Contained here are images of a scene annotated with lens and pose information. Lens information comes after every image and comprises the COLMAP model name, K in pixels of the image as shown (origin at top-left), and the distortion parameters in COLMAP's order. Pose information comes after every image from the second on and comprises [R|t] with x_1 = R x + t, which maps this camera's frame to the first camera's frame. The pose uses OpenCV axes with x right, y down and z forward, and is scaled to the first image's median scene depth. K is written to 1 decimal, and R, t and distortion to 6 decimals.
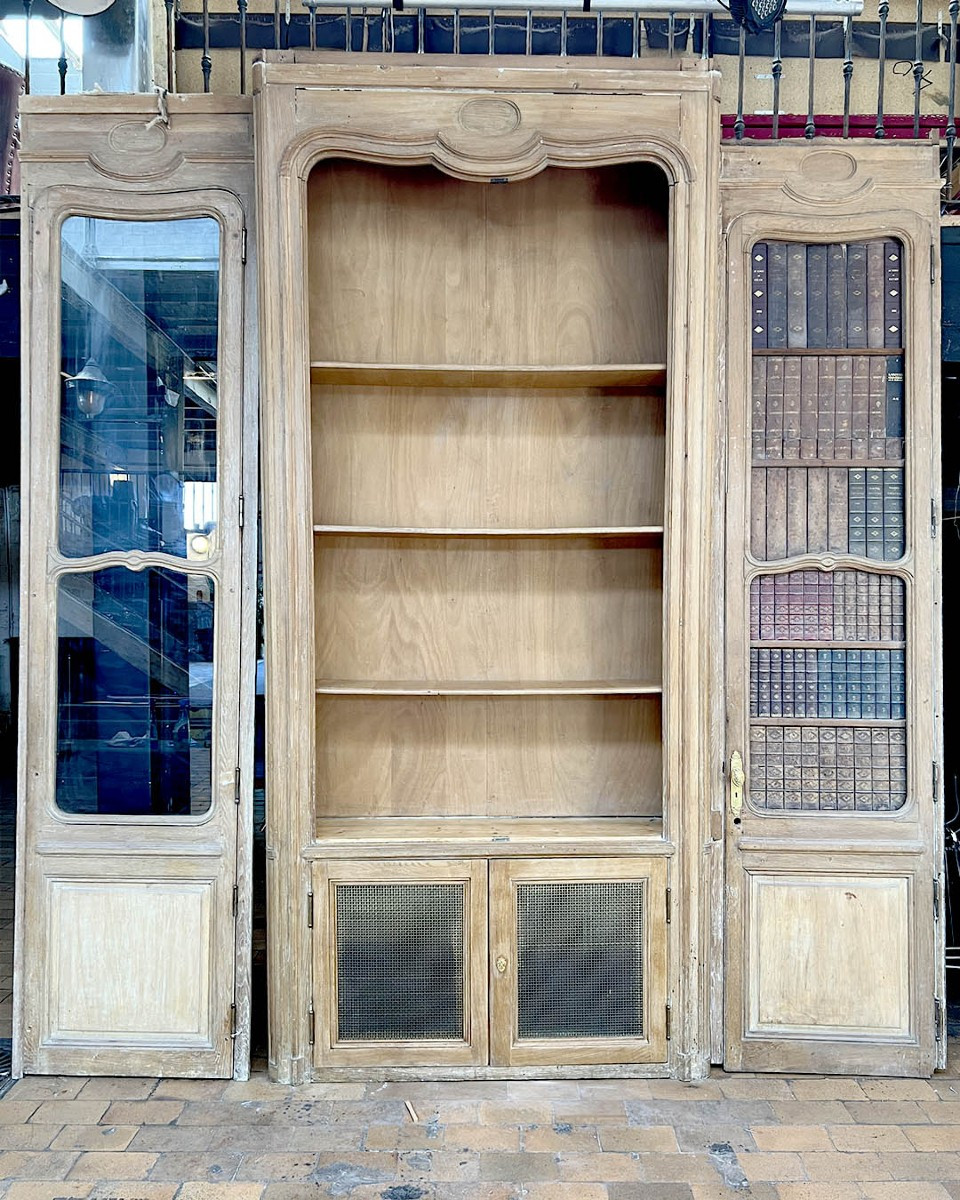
lens RADIAL K [[989.4, 0, 499.5], [0, 989.4, 641.3], [0, 0, 1]] dist [0.043844, -0.060018]
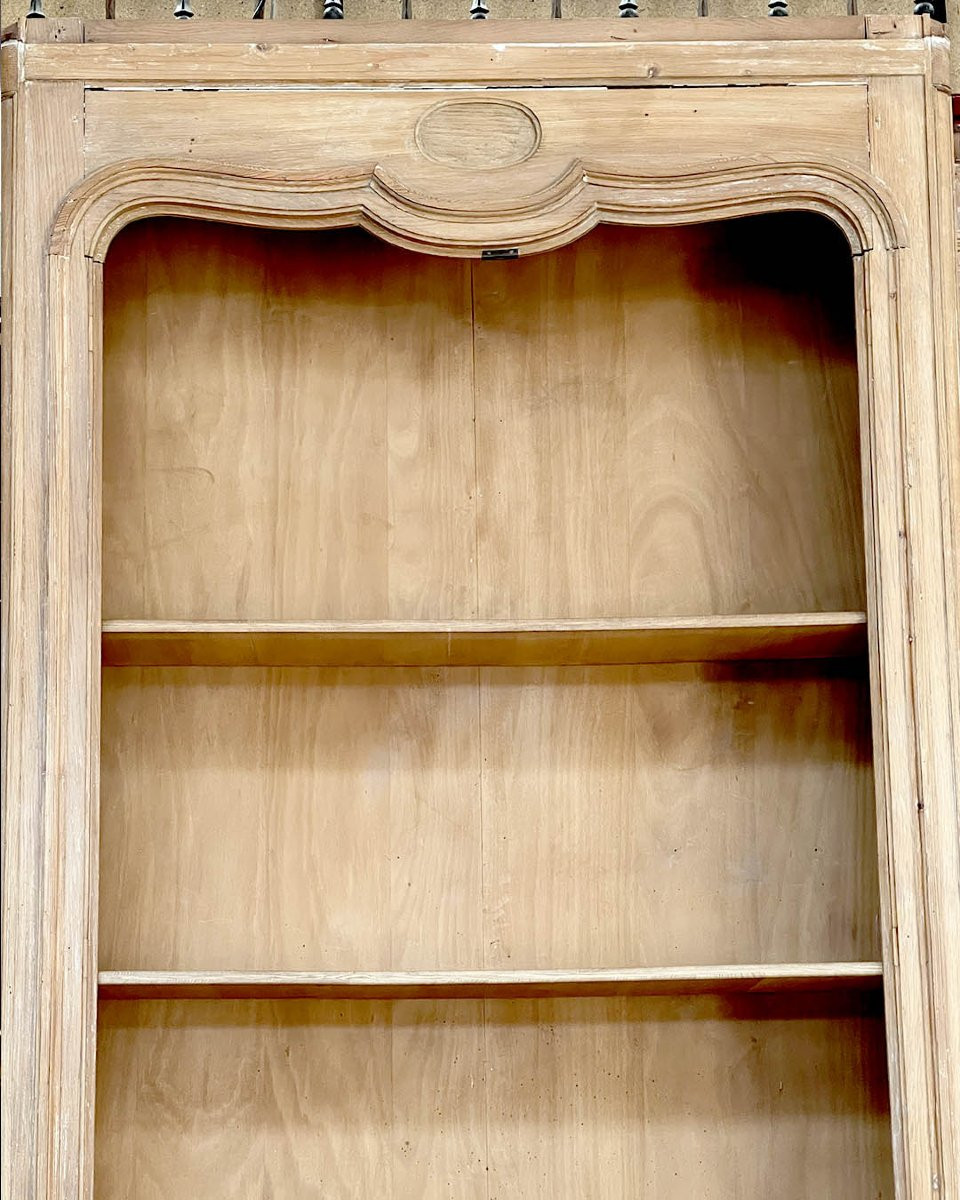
lens RADIAL K [[2912.7, 0, 475.0], [0, 2912.7, 610.3], [0, 0, 1]] dist [0.180175, 0.000000]
pose [[0.999801, -0.017706, -0.009189, -0.002195], [0.014711, 0.965548, -0.259808, 0.068435], [0.013473, 0.259621, 0.965616, -0.304253]]
